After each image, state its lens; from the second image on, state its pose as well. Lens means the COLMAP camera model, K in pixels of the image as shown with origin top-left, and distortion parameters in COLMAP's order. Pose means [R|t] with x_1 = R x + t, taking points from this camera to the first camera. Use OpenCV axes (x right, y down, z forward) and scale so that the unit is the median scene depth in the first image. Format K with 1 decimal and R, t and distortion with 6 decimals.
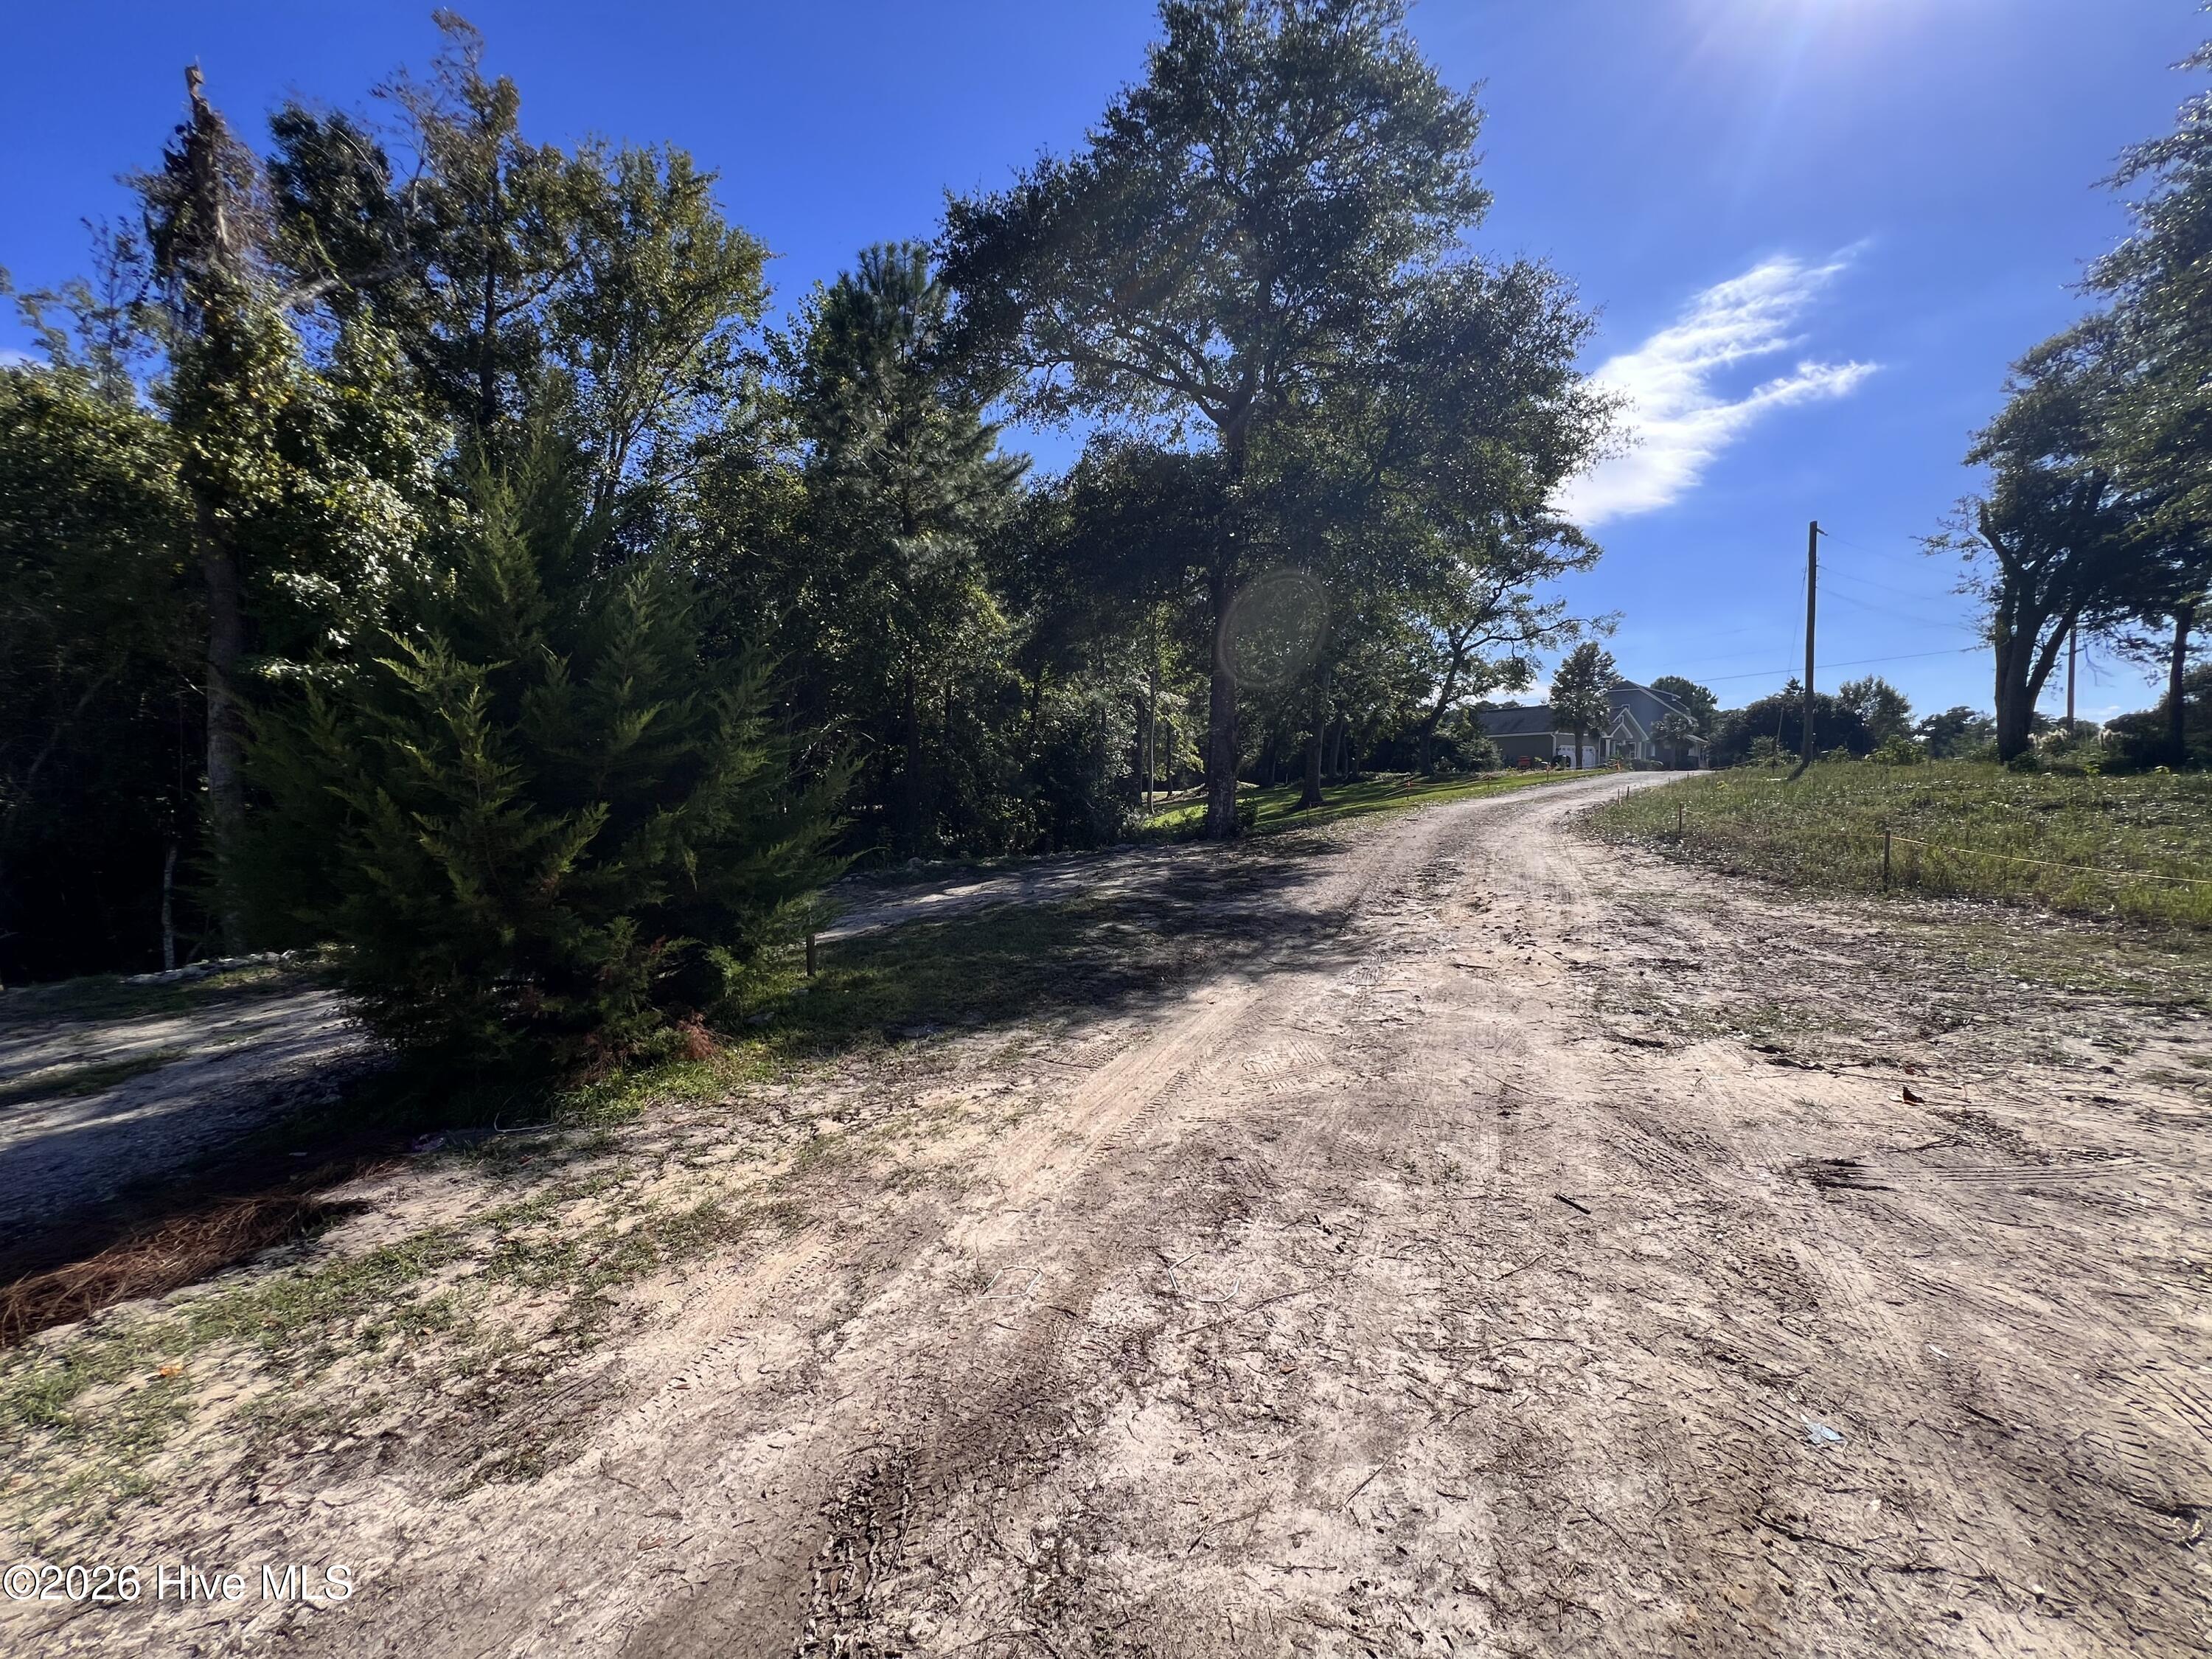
lens RADIAL K [[888.9, 0, 1099.1], [0, 888.9, 827.3], [0, 0, 1]] dist [-0.000445, 0.000225]
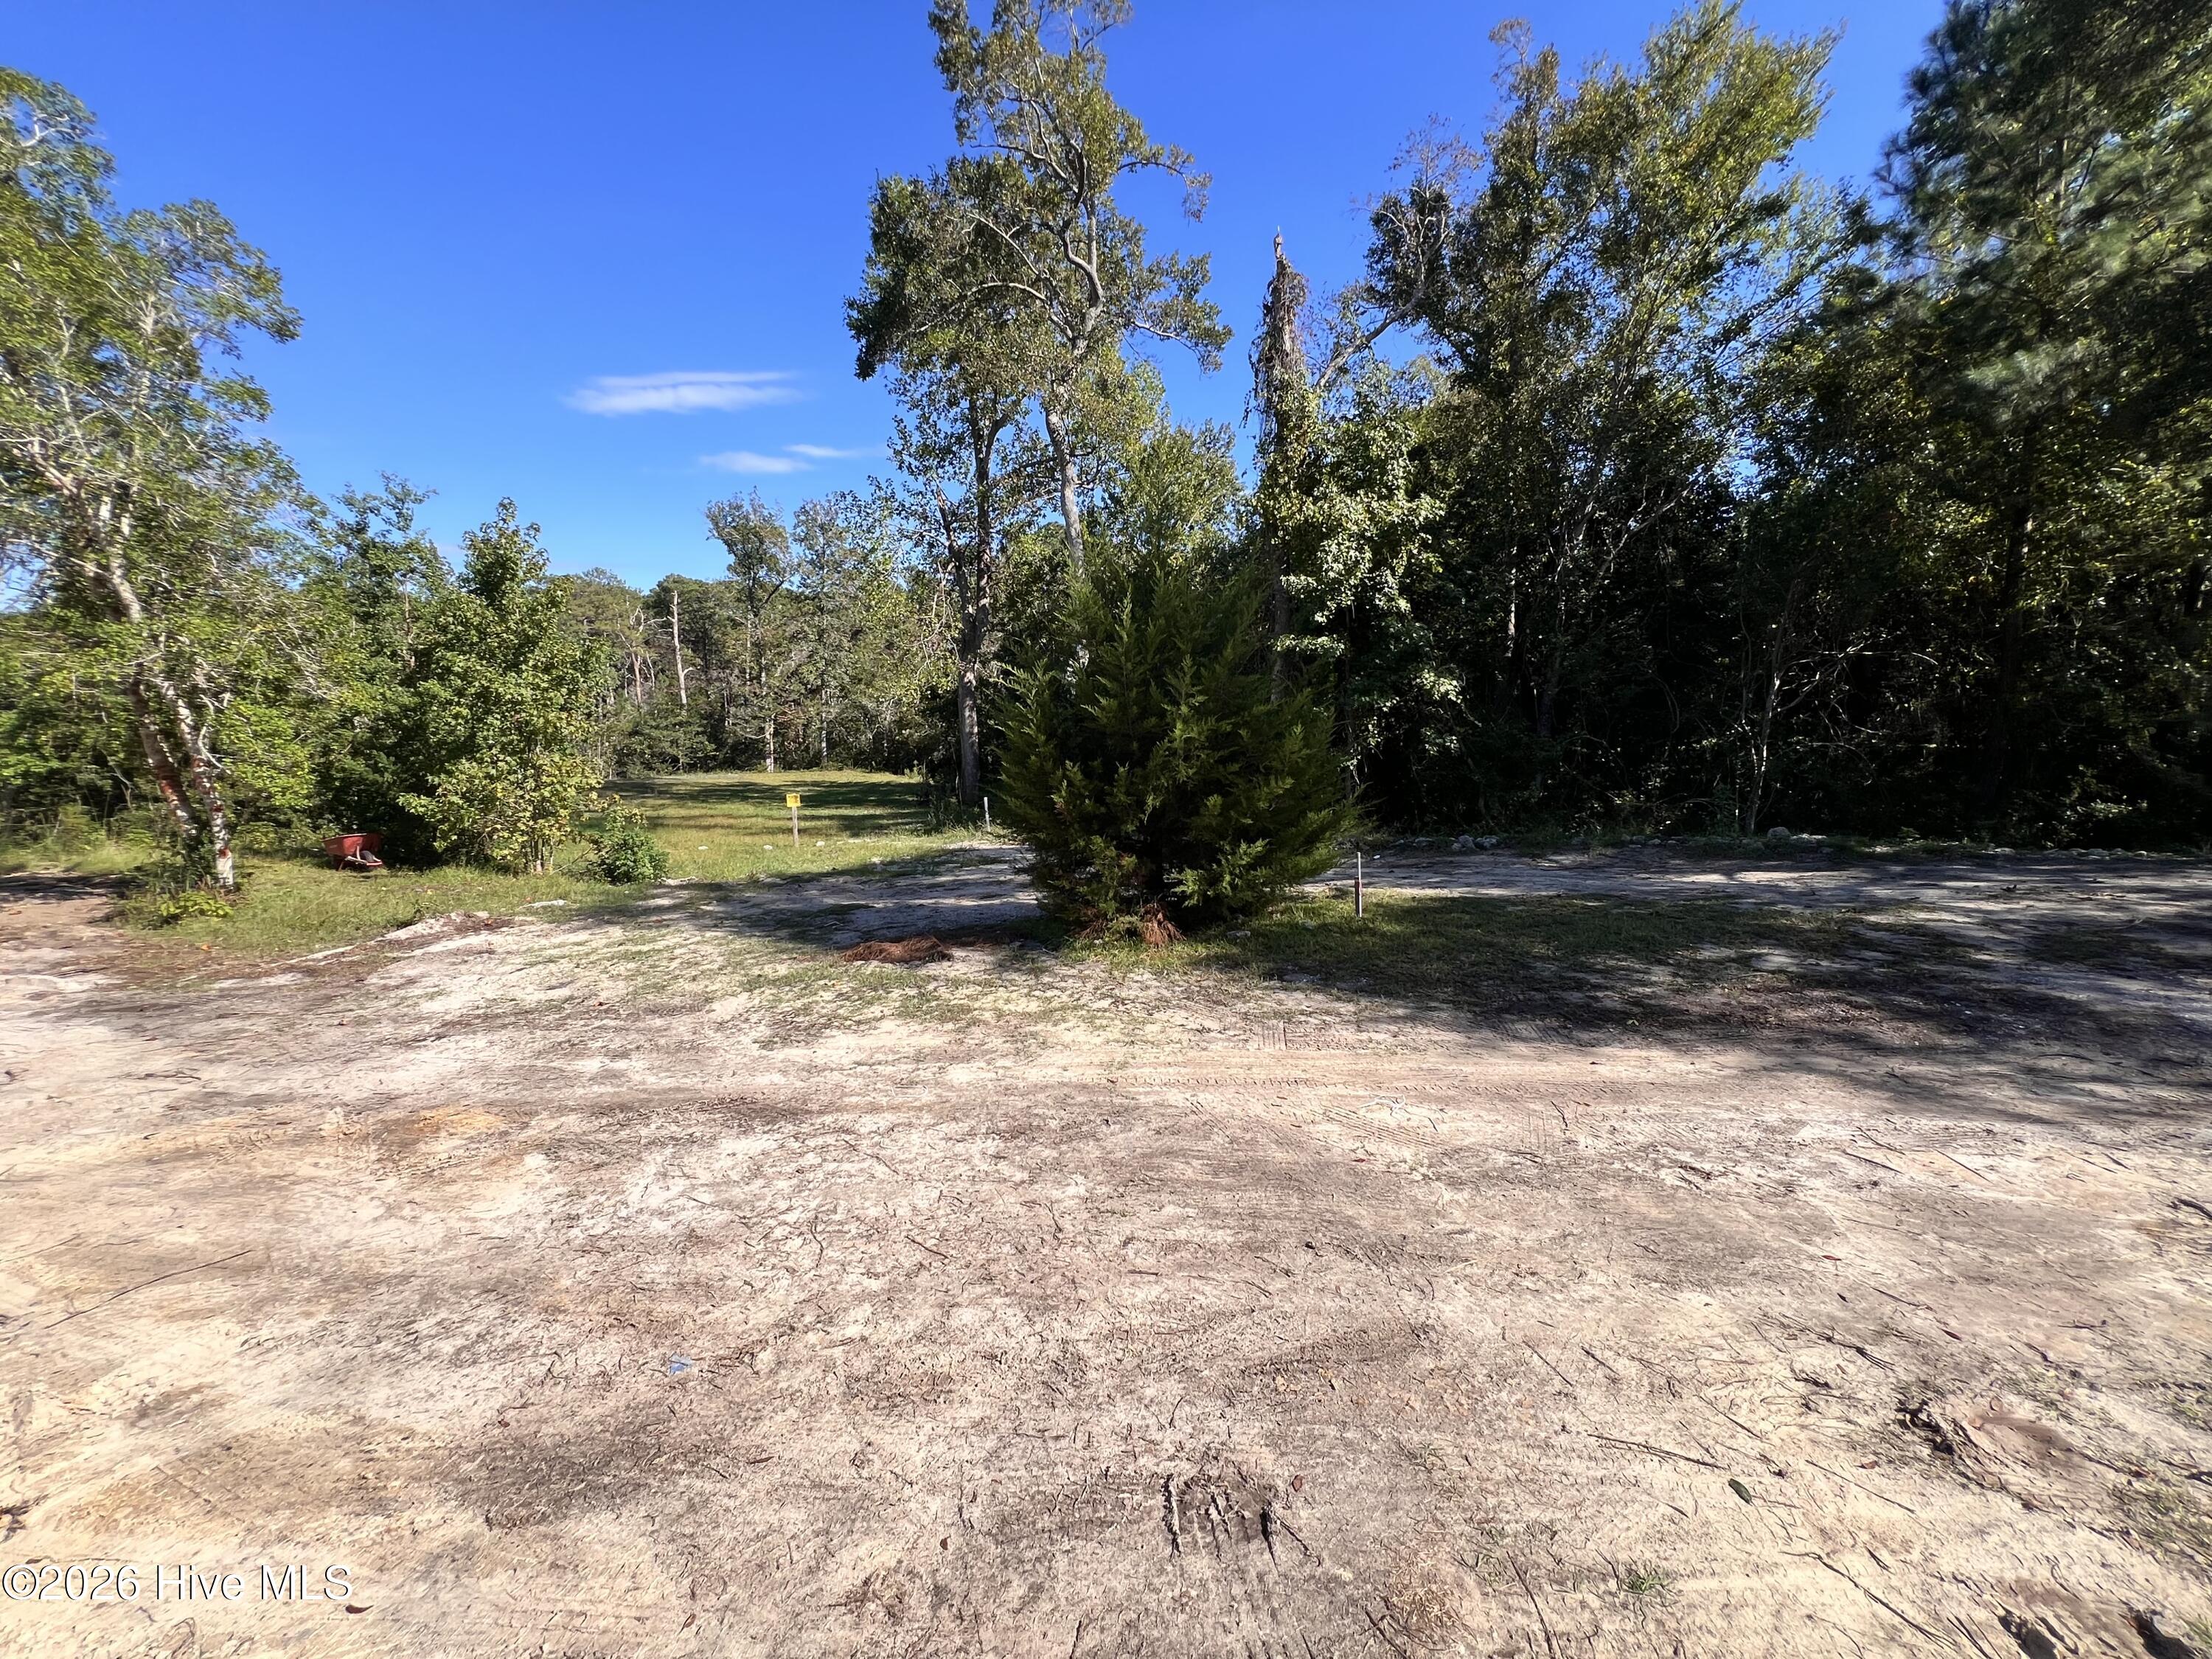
lens RADIAL K [[883.0, 0, 1106.0], [0, 883.0, 829.5], [0, 0, 1]] dist [-0.001069, 0.000091]
pose [[0.351065, 0.129252, -0.927387, 1.255644], [-0.040939, 0.991599, 0.122704, -0.138060], [0.935456, -0.005110, 0.353407, 0.685677]]
